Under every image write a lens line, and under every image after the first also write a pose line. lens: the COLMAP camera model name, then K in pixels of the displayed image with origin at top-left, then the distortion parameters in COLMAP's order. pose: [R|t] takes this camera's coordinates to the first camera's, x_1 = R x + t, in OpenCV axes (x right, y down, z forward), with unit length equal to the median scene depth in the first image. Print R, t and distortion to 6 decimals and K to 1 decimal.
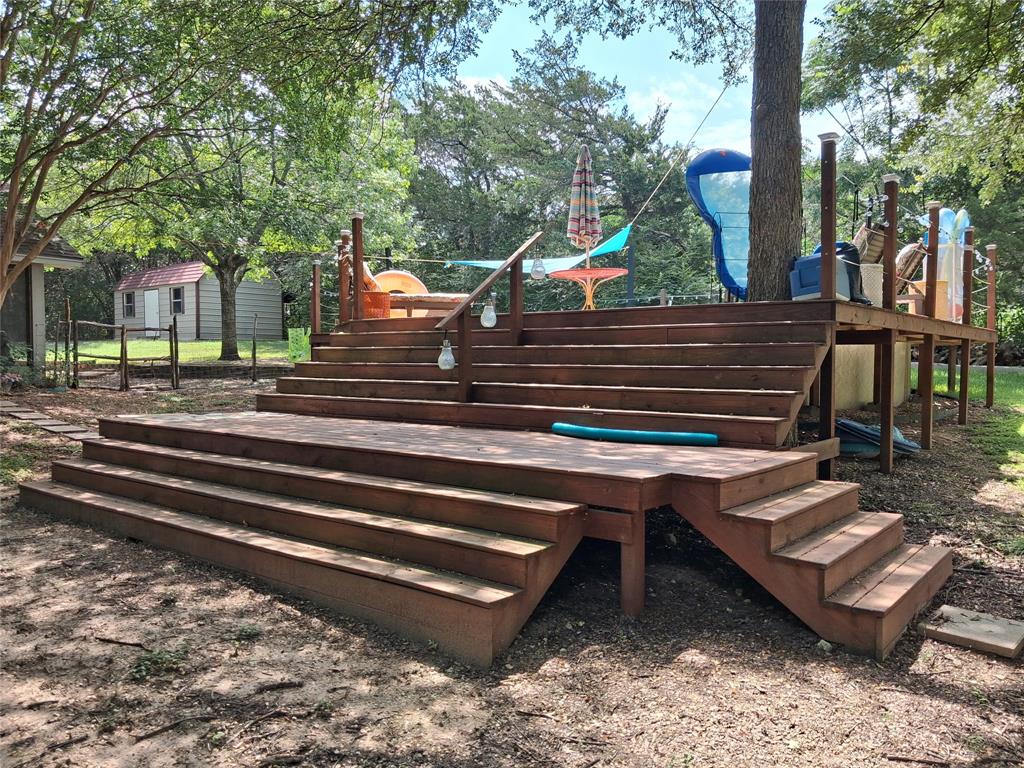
lens RADIAL K [[803.4, 0, 511.7], [0, 803.4, 384.6], [0, 0, 1]] dist [-0.000015, 0.001416]
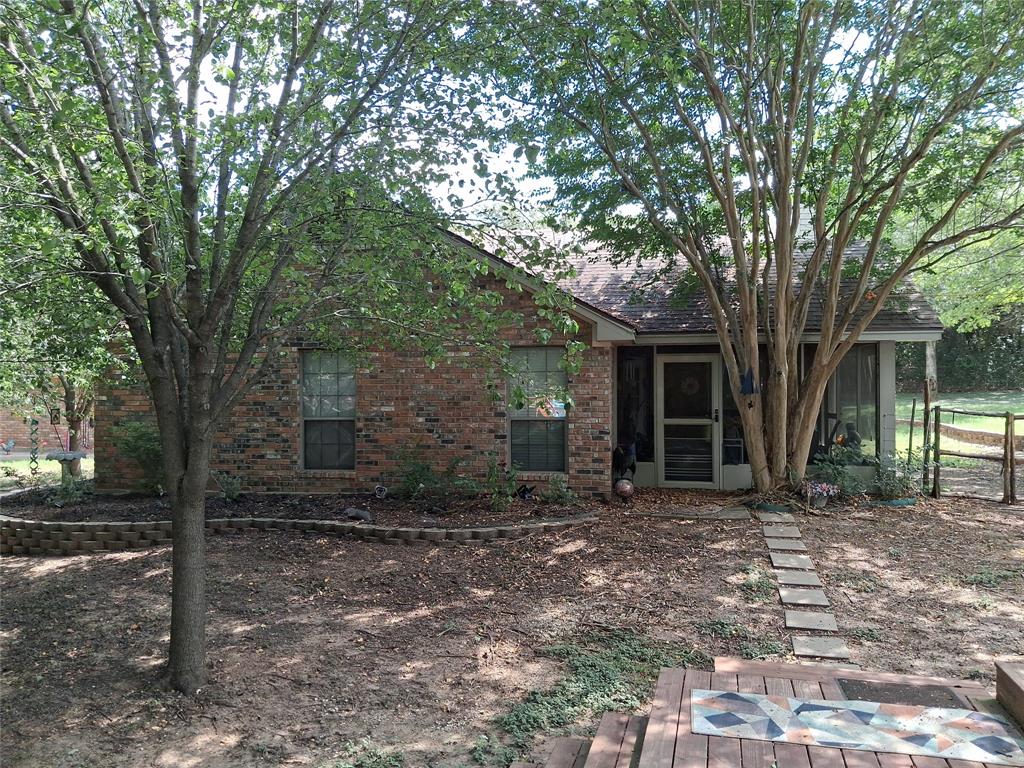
lens RADIAL K [[803.4, 0, 512.3], [0, 803.4, 385.4], [0, 0, 1]] dist [-0.000015, 0.001416]
pose [[0.395259, -0.001668, -0.918568, 0.000784], [-0.025109, 0.999605, -0.012620, -0.050114], [0.918226, 0.028052, 0.395061, 0.199135]]
